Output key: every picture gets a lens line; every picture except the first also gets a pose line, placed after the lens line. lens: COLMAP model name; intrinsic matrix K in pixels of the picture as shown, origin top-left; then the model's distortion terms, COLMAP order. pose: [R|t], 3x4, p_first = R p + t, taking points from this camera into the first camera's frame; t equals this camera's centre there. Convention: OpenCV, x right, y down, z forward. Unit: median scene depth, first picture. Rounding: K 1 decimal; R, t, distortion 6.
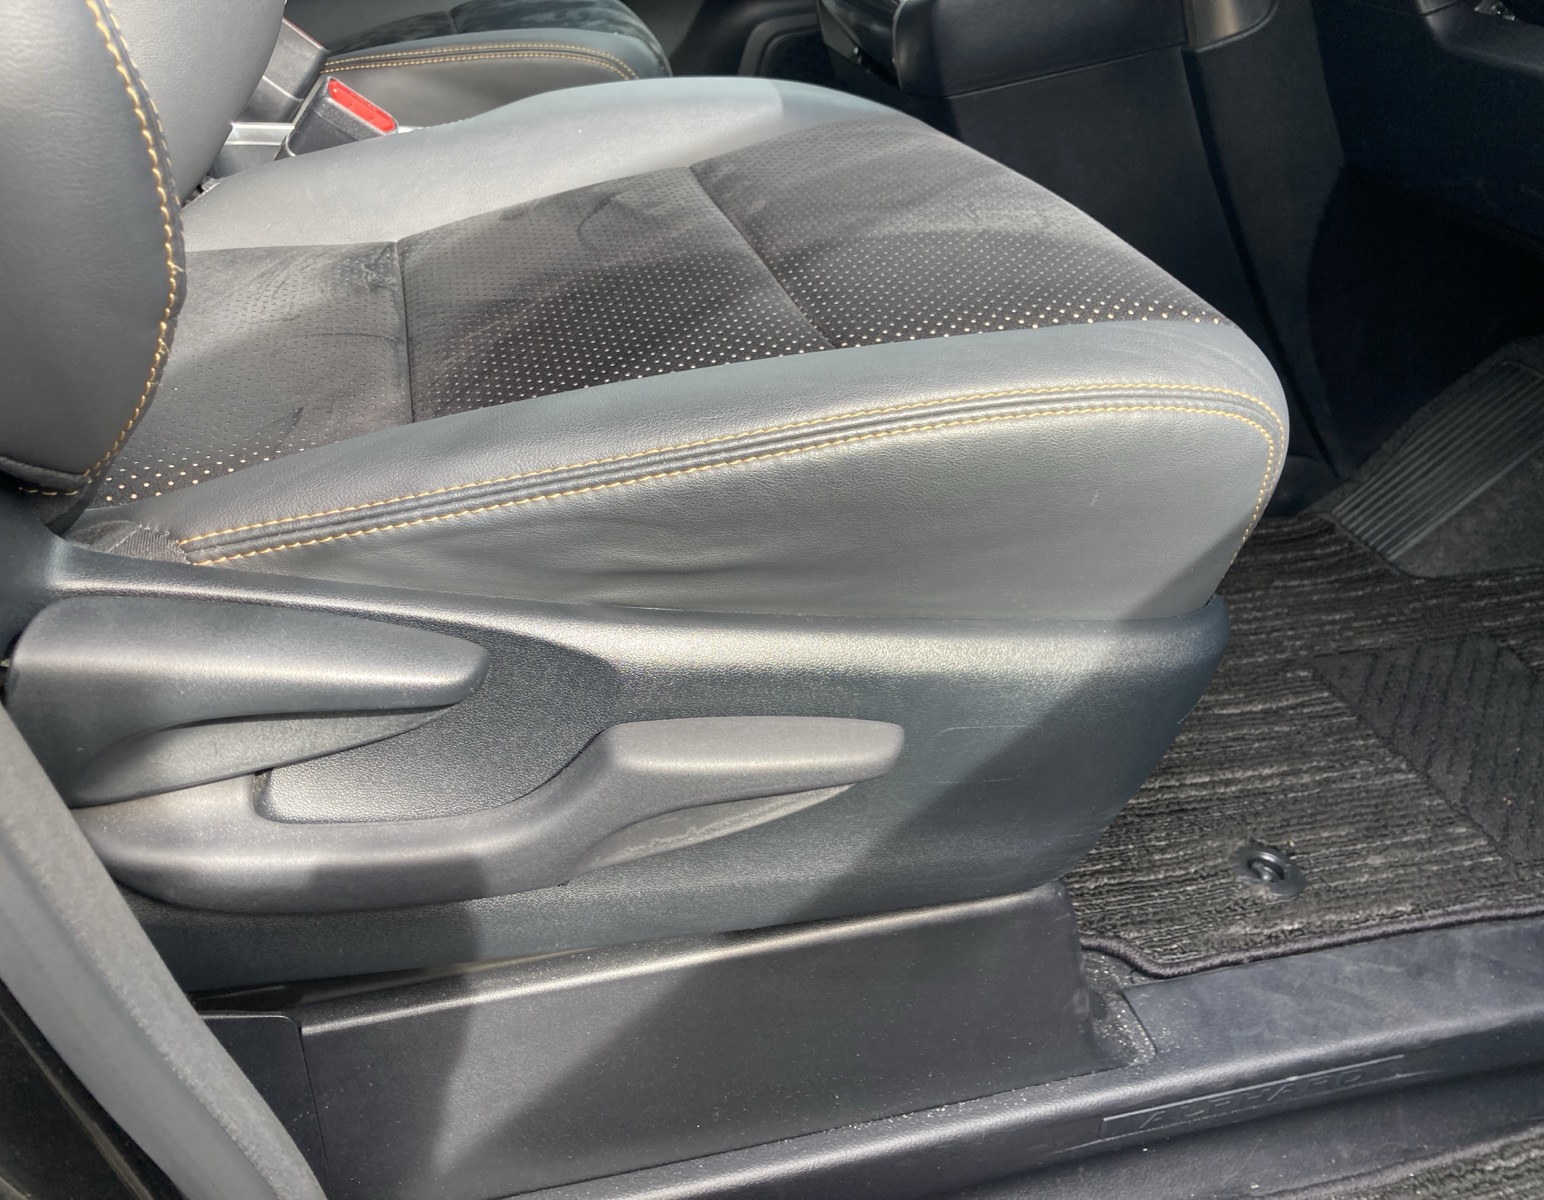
lens RADIAL K [[1271.1, 0, 772.0], [0, 1271.1, 600.0], [0, 0, 1]] dist [0.008200, 0.007419]
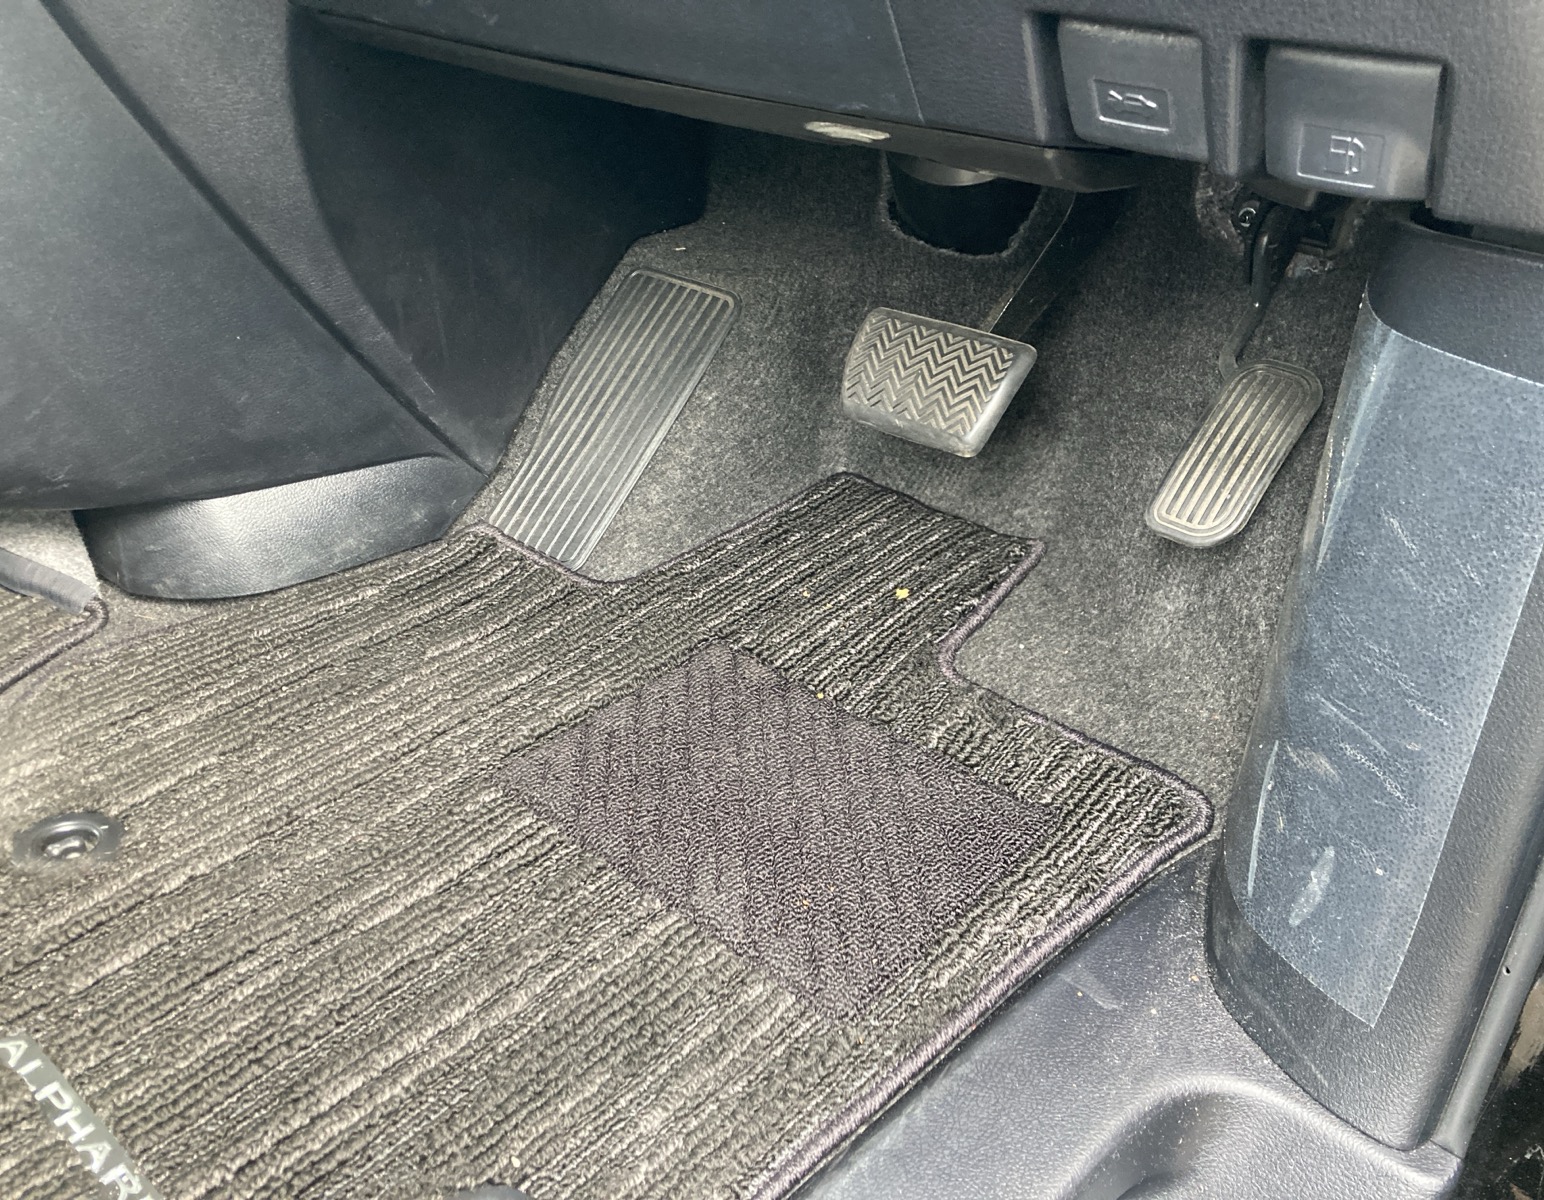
lens RADIAL K [[1271.1, 0, 772.0], [0, 1271.1, 600.0], [0, 0, 1]] dist [0.008200, 0.007419]
pose [[0.822684, -0.297555, 0.484408, 0.229747], [0.293537, 0.952046, 0.086286, -0.044889], [-0.486853, 0.071206, 0.870576, 0.332812]]
